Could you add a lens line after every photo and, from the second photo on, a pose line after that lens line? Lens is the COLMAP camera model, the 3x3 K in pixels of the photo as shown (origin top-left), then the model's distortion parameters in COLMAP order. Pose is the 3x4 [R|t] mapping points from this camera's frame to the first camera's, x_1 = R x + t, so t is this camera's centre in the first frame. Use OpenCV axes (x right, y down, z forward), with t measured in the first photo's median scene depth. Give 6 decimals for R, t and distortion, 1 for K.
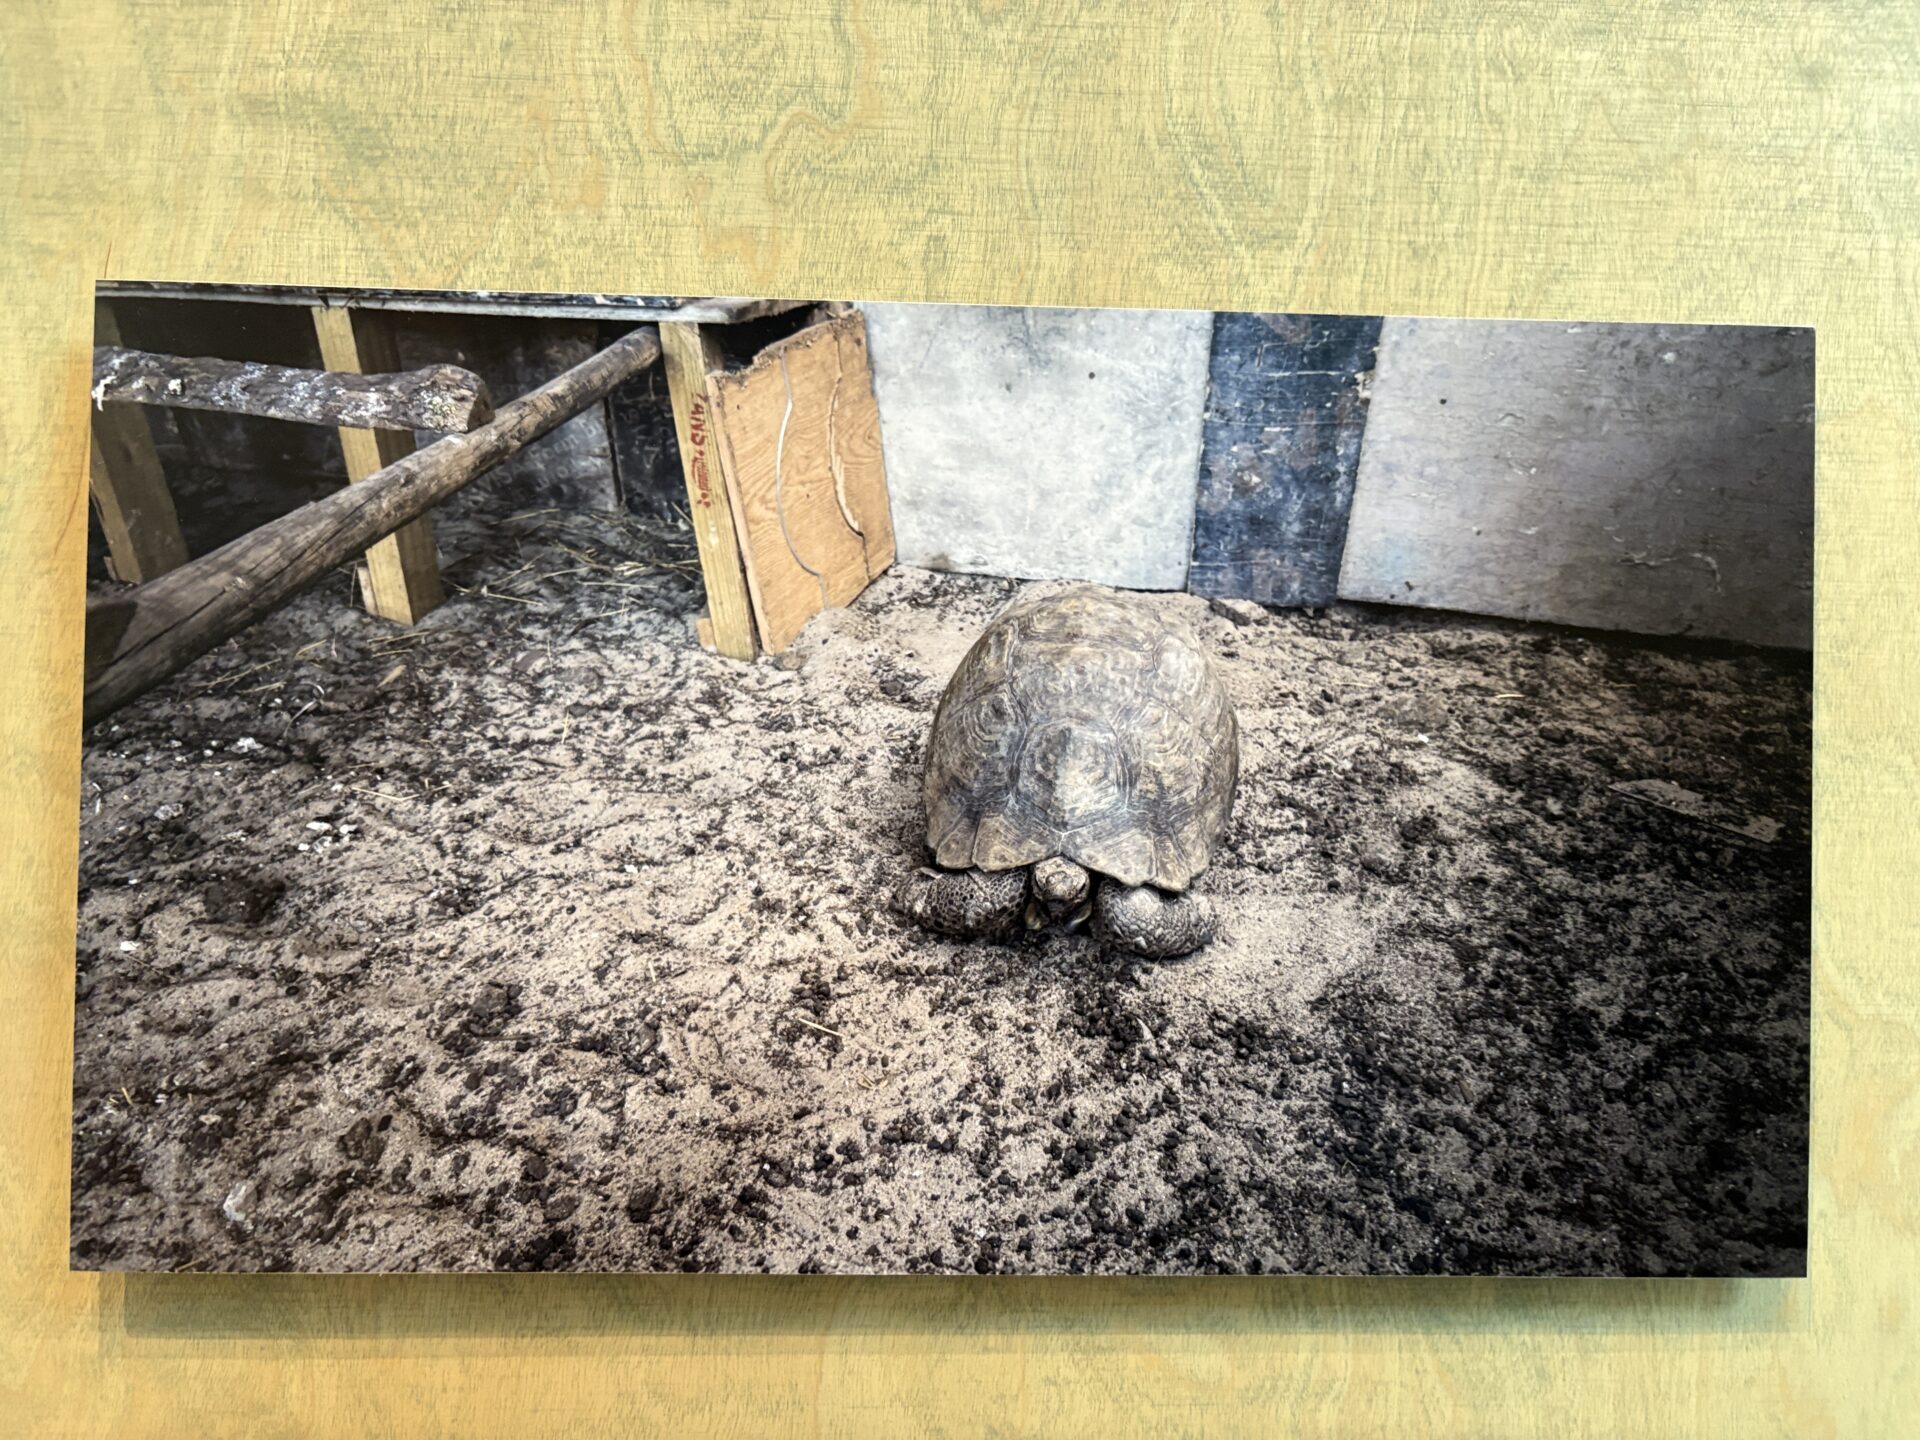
lens RADIAL K [[1438.4, 0, 985.1], [0, 1438.4, 722.2], [0, 0, 1]] dist [0.006437, 0.007904]
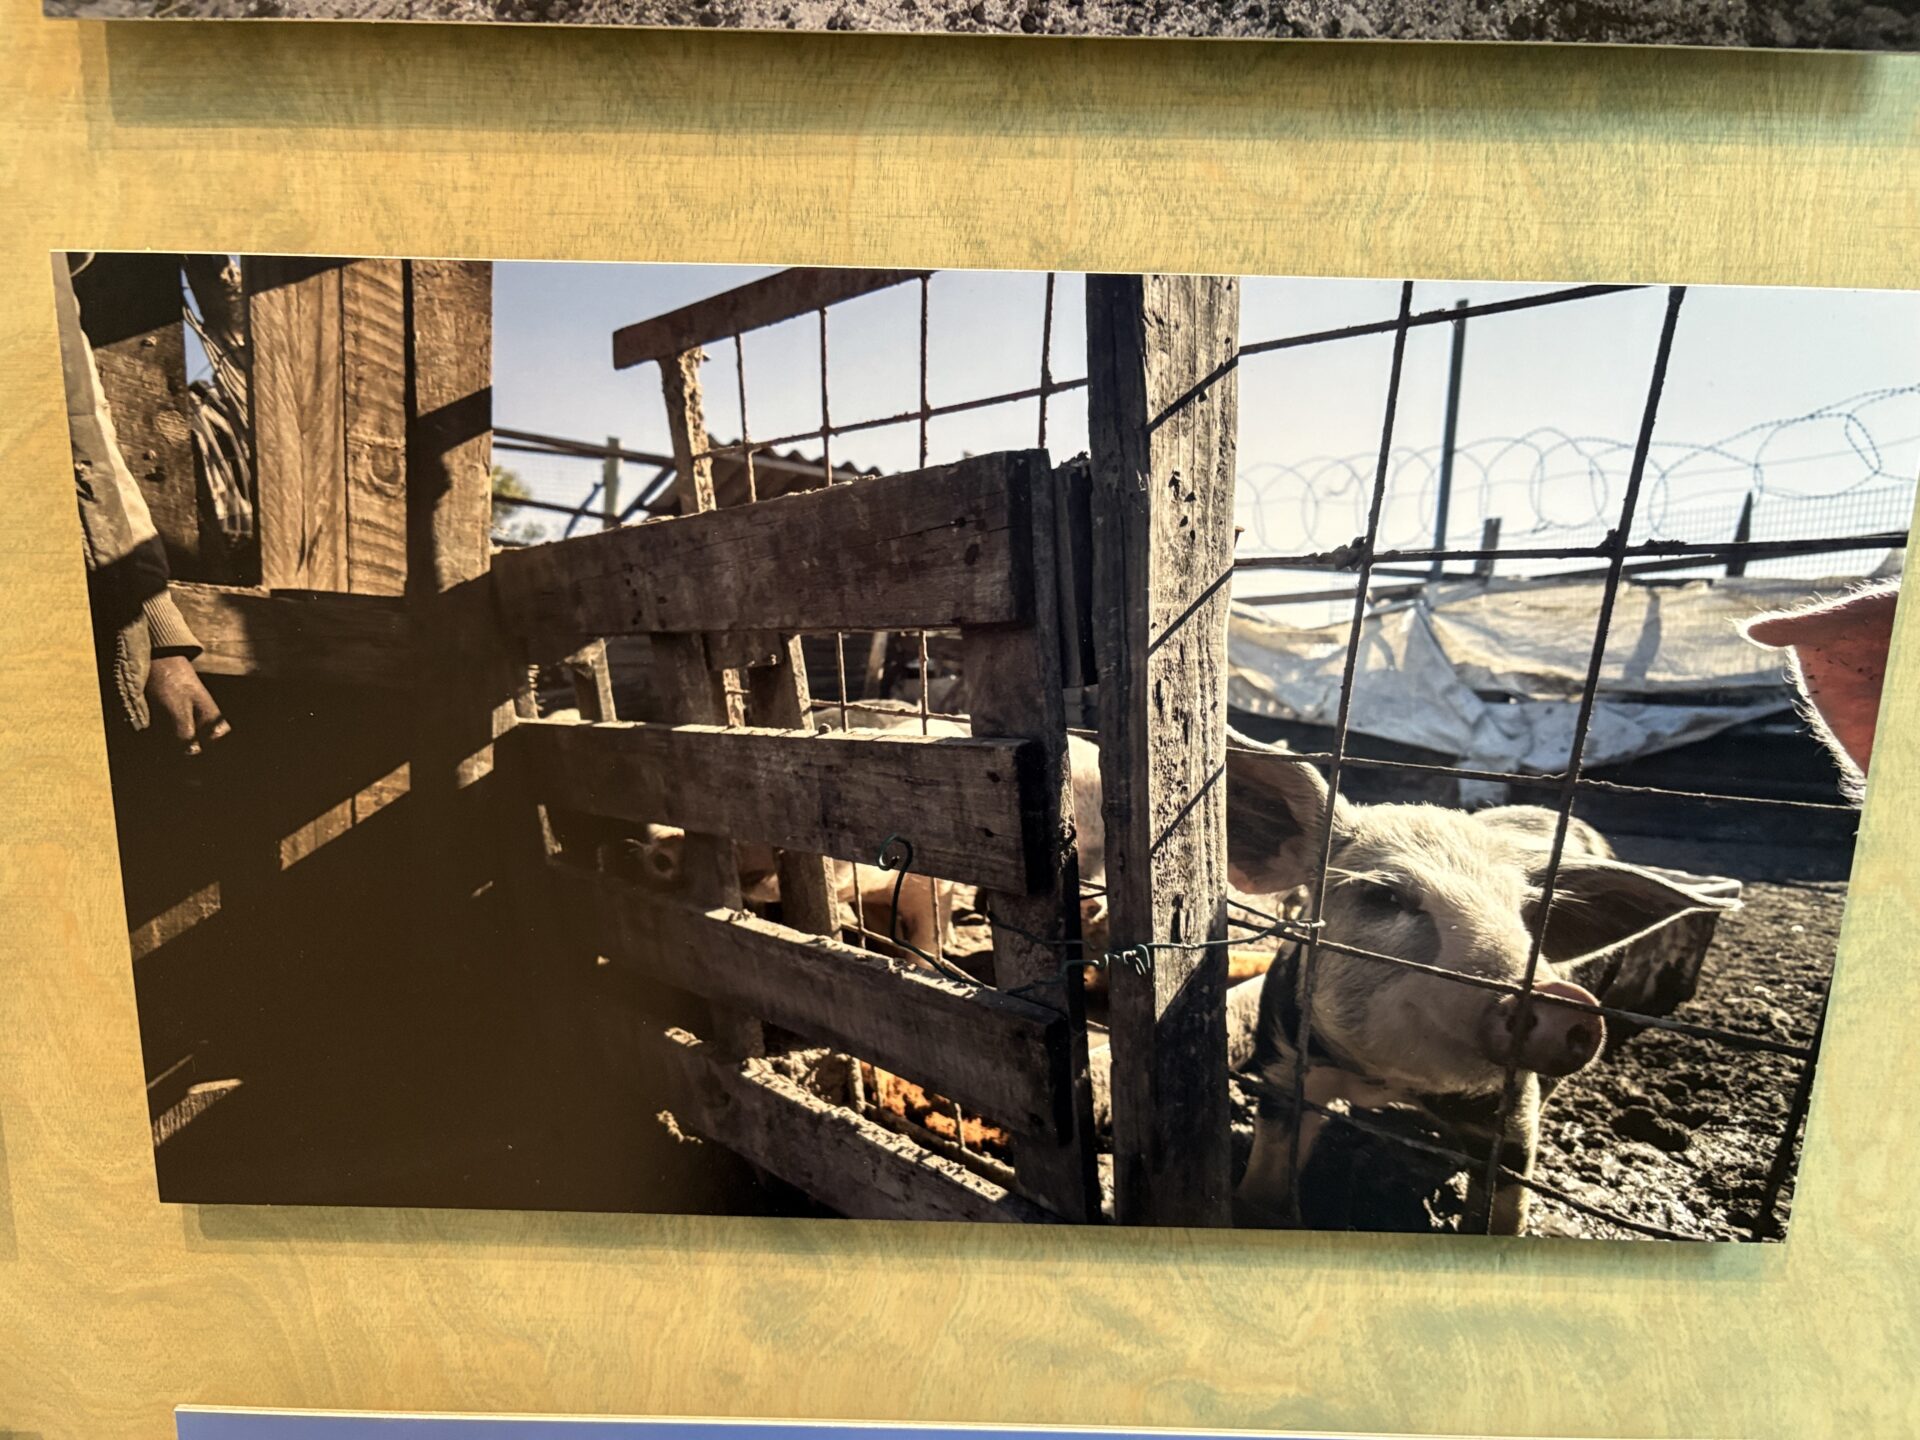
lens RADIAL K [[1438.4, 0, 985.1], [0, 1438.4, 722.2], [0, 0, 1]] dist [0.006437, 0.007904]
pose [[0.999230, 0.014808, -0.036345, 0.009586], [-0.006987, 0.978413, 0.206539, 0.605986], [0.038619, -0.206126, 0.977763, 0.024394]]
